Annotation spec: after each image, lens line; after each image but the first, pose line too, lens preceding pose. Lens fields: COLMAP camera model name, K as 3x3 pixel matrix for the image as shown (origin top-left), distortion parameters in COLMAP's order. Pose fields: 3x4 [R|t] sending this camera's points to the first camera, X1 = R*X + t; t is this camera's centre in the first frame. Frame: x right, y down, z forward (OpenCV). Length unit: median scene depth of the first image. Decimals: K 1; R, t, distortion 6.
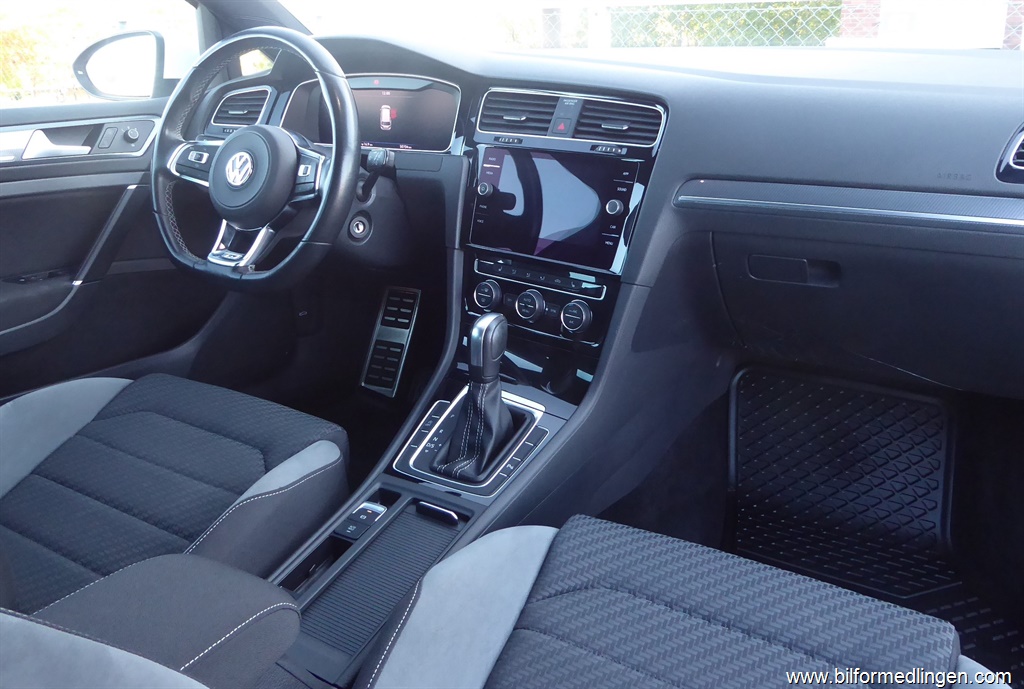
lens RADIAL K [[756.4, 0, 512.2], [0, 756.4, 341.2], [0, 0, 1]] dist [-0.005402, 0.000021]
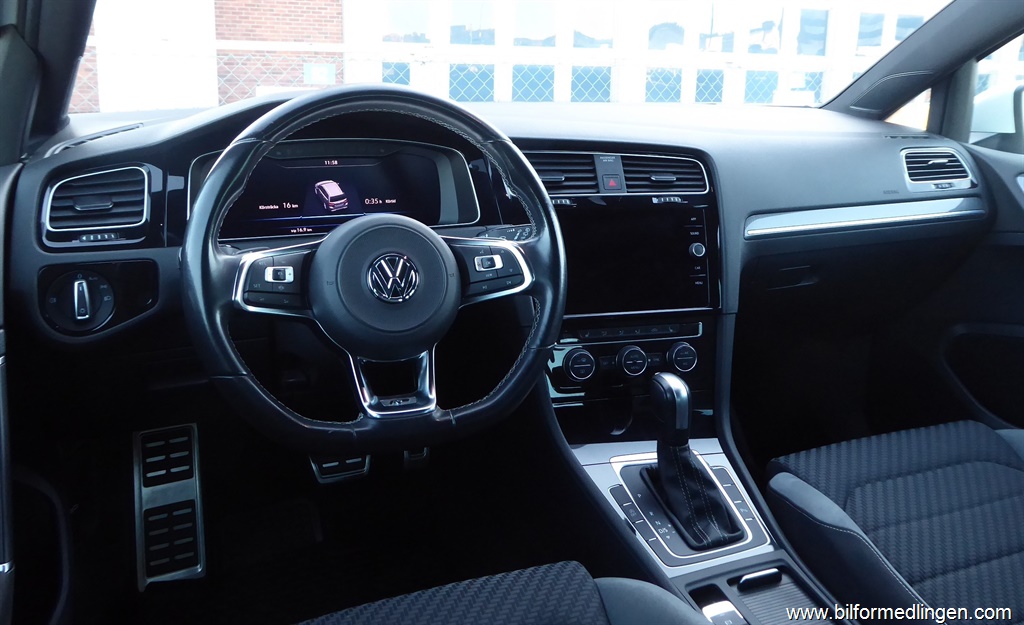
lens RADIAL K [[788.0, 0, 511.0], [0, 788.0, 315.8], [0, 0, 1]] dist [0.002705, 0.000232]
pose [[0.613510, -0.208332, 0.761710, -0.808857], [0.275295, 0.960487, 0.040966, -0.182851], [-0.740147, 0.184562, 0.646621, 0.427542]]
